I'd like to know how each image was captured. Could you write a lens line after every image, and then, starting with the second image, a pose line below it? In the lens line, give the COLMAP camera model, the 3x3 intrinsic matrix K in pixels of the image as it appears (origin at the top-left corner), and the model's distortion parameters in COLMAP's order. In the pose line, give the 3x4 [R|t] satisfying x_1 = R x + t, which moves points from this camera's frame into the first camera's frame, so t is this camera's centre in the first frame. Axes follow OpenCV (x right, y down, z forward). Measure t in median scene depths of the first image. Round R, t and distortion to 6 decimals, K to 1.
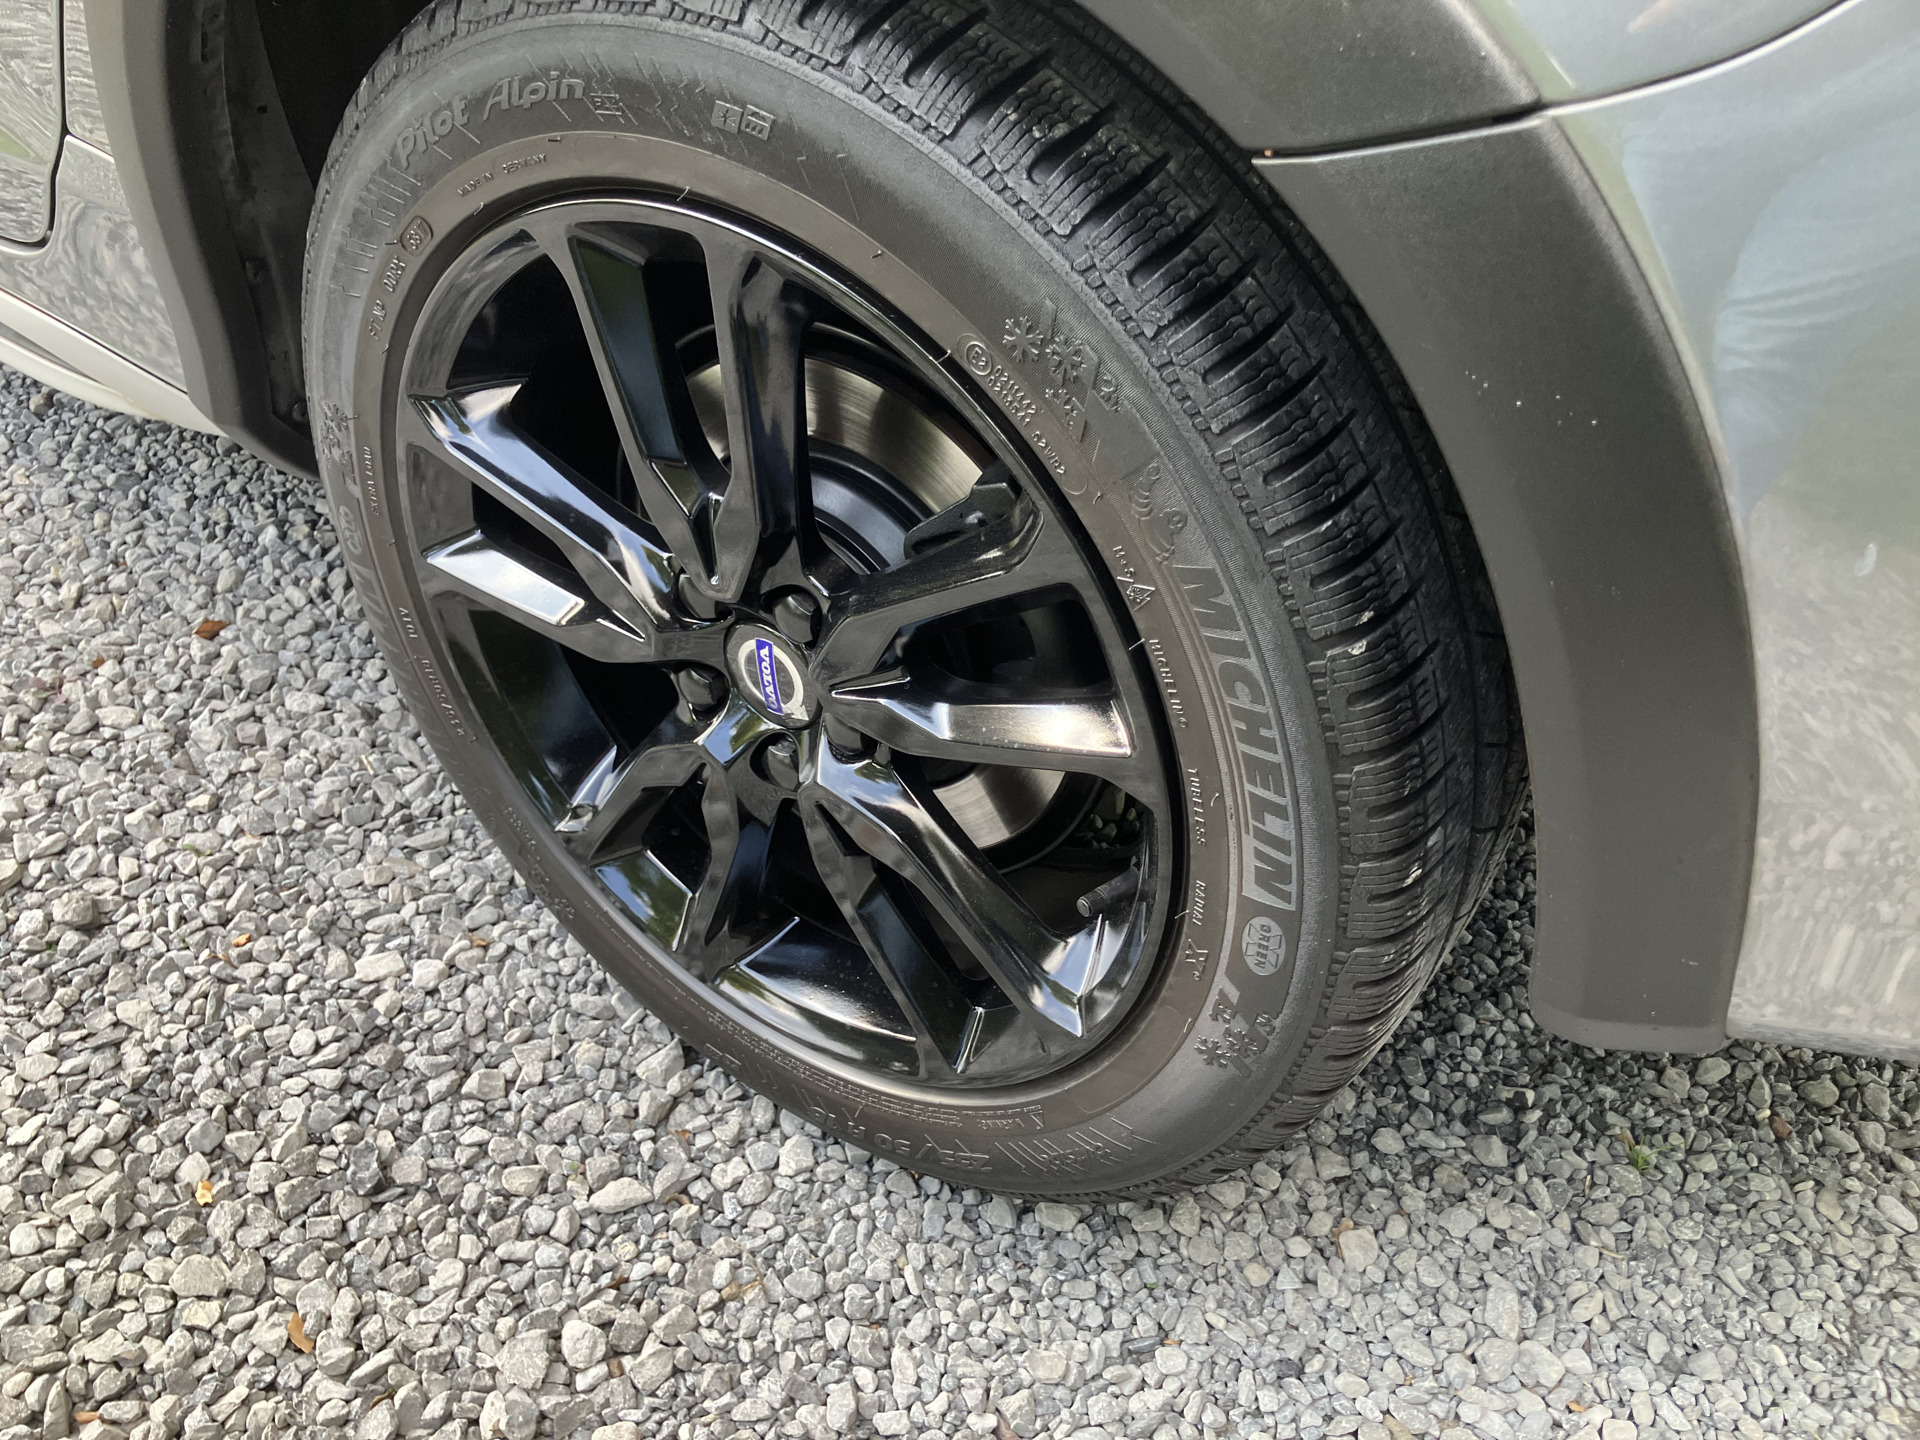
lens RADIAL K [[1630.9, 0, 953.9], [0, 1630.9, 735.5], [0, 0, 1]] dist [0.020355, -0.015978]
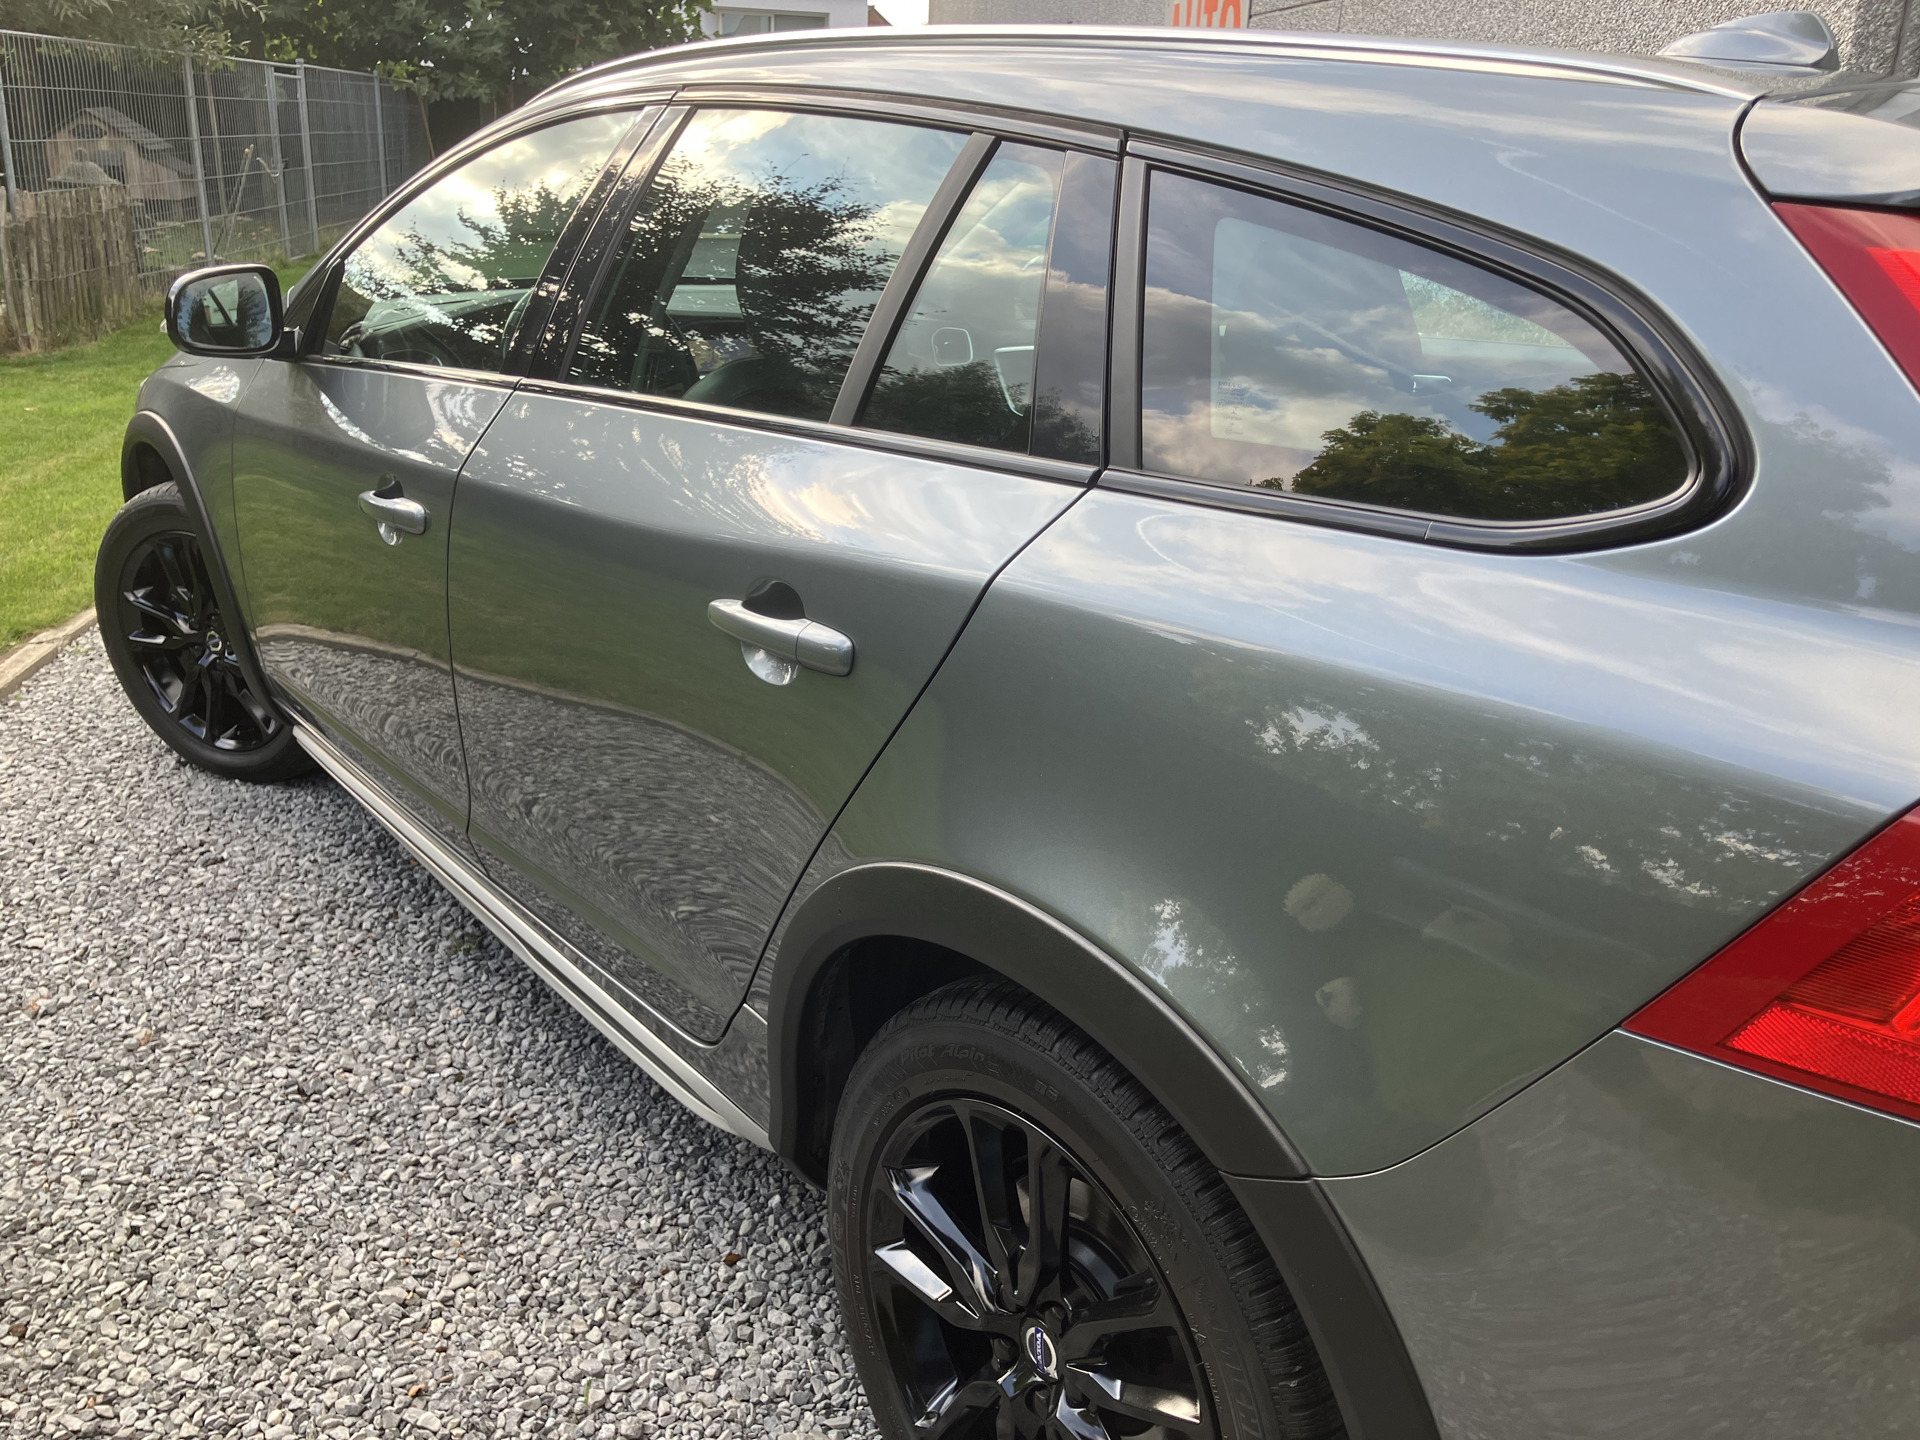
lens RADIAL K [[1630.9, 0, 972.4], [0, 1630.9, 735.6], [0, 0, 1]] dist [0.020355, -0.015978]
pose [[0.962729, 0.070161, -0.261211, 0.167470], [-0.165361, 0.916929, -0.363175, 0.007305], [0.214031, 0.392833, 0.894356, -0.636541]]
